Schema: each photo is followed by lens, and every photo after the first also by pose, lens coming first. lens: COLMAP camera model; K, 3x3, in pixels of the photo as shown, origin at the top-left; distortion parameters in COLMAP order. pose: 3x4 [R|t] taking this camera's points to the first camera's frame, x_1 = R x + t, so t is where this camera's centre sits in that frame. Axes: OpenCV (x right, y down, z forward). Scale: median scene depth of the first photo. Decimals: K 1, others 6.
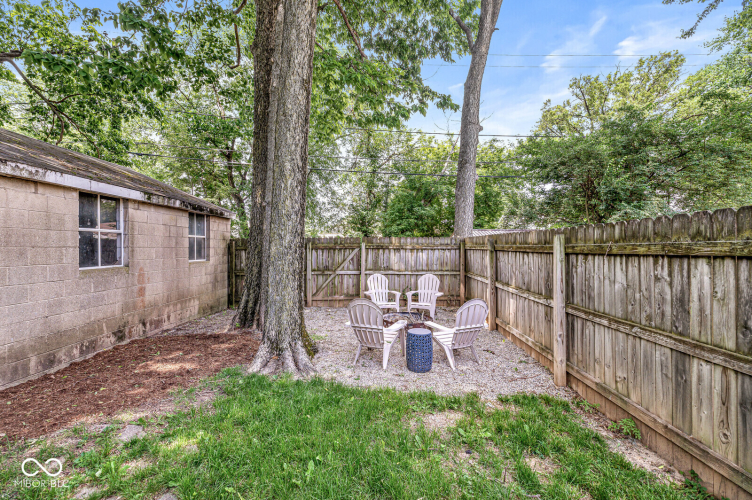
lens RADIAL K [[325.1, 0, 376.7], [0, 325.1, 246.3], [0, 0, 1]] dist [-0.001533, 0.000078]
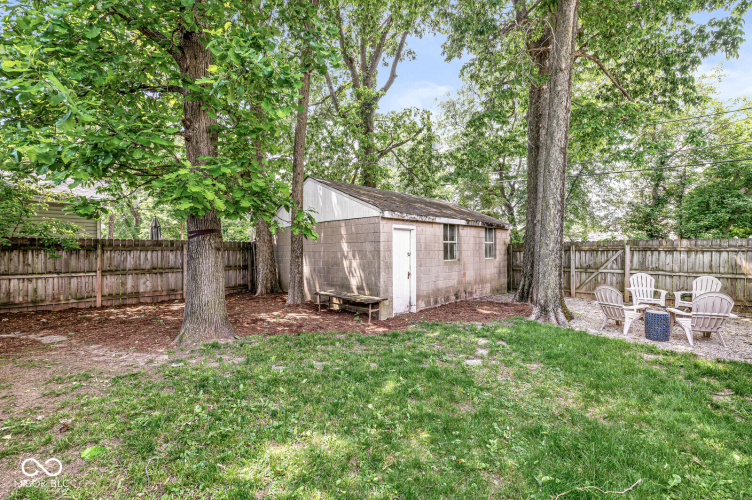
lens RADIAL K [[325.1, 0, 377.6], [0, 325.1, 250.1], [0, 0, 1]] dist [-0.001533, 0.000078]
pose [[0.715694, -0.000709, -0.698413, 0.143777], [0.008118, 0.999940, 0.007303, -0.010620], [0.698367, -0.010897, 0.715657, -0.465313]]
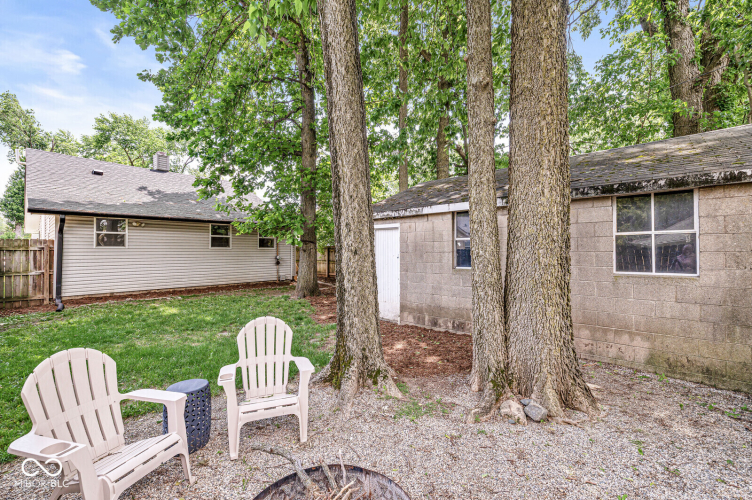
lens RADIAL K [[325.1, 0, 376.6], [0, 325.1, 250.5], [0, 0, 1]] dist [-0.001533, 0.000078]
pose [[-0.662373, -0.015971, -0.749004, 0.214016], [-0.004086, 0.999835, -0.017706, 0.012597], [0.749163, -0.008667, -0.662329, 0.977322]]
